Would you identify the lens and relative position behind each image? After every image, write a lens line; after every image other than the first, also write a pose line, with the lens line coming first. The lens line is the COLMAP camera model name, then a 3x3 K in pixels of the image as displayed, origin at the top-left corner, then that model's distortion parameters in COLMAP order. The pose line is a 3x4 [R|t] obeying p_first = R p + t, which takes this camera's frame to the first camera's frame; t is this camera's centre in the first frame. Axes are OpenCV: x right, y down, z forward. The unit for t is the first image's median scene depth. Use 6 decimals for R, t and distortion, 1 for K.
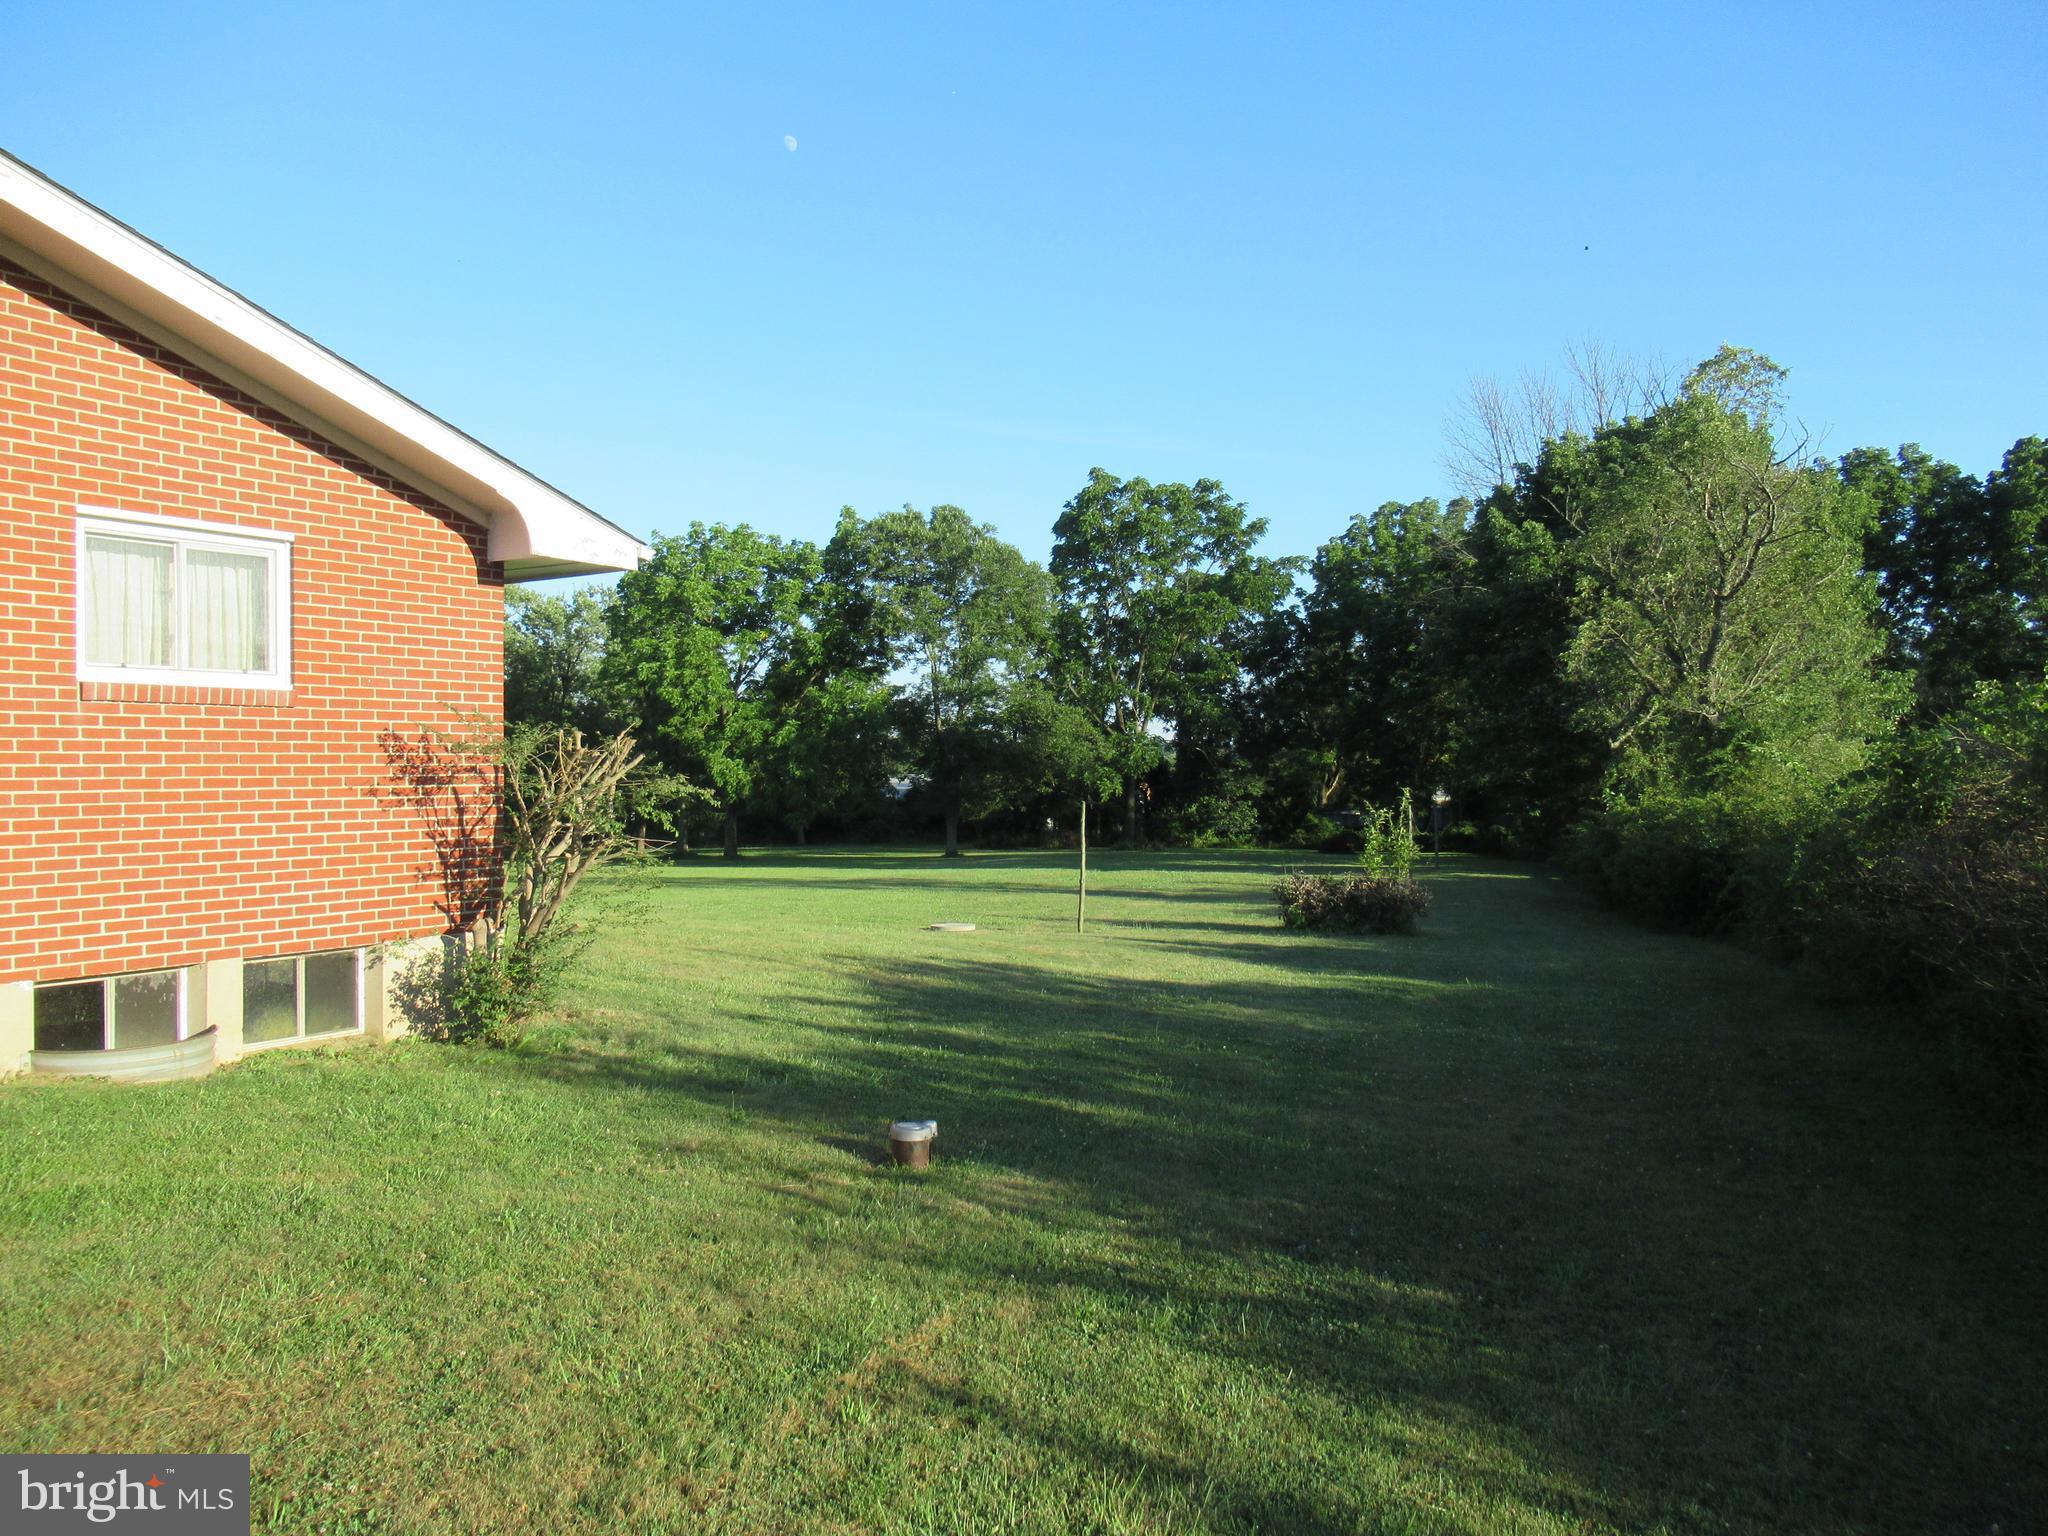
lens RADIAL K [[1533.7, 0, 1023.6], [0, 1533.7, 767.7], [0, 0, 1]] dist [0.006917, 0.001922]
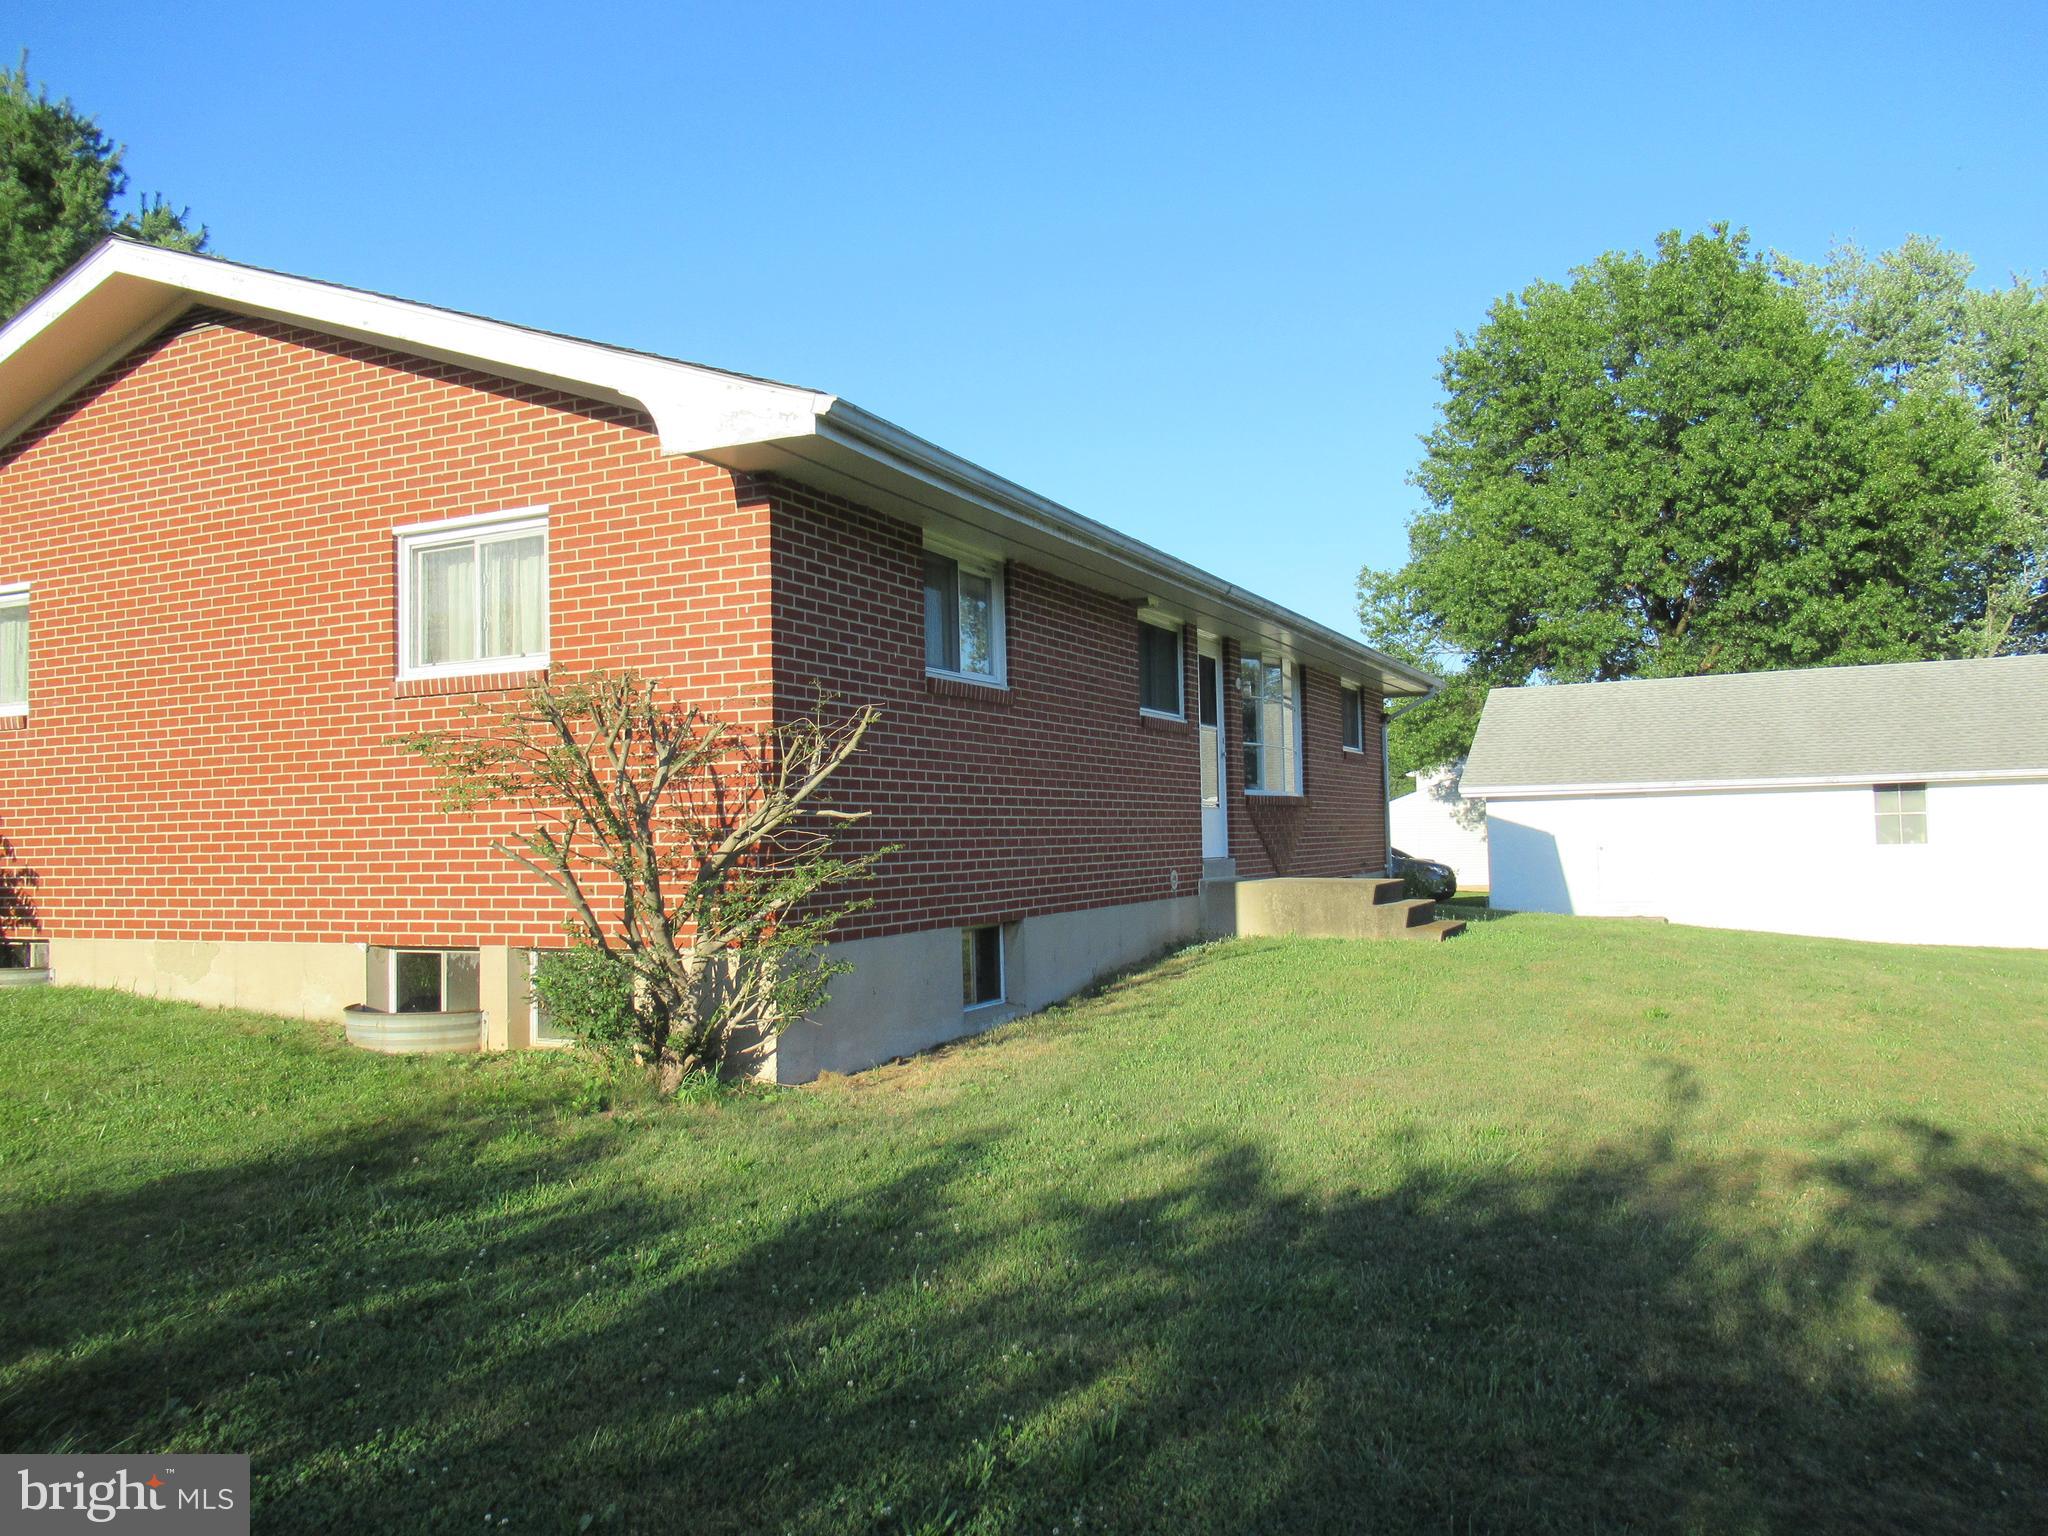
lens RADIAL K [[1533.7, 0, 1023.1], [0, 1533.7, 766.8], [0, 0, 1]] dist [0.006917, 0.001922]
pose [[0.115979, -0.050338, -0.991975, 0.497071], [0.018634, 0.998649, -0.048498, 0.061719], [0.993077, -0.012860, 0.116760, 1.189856]]
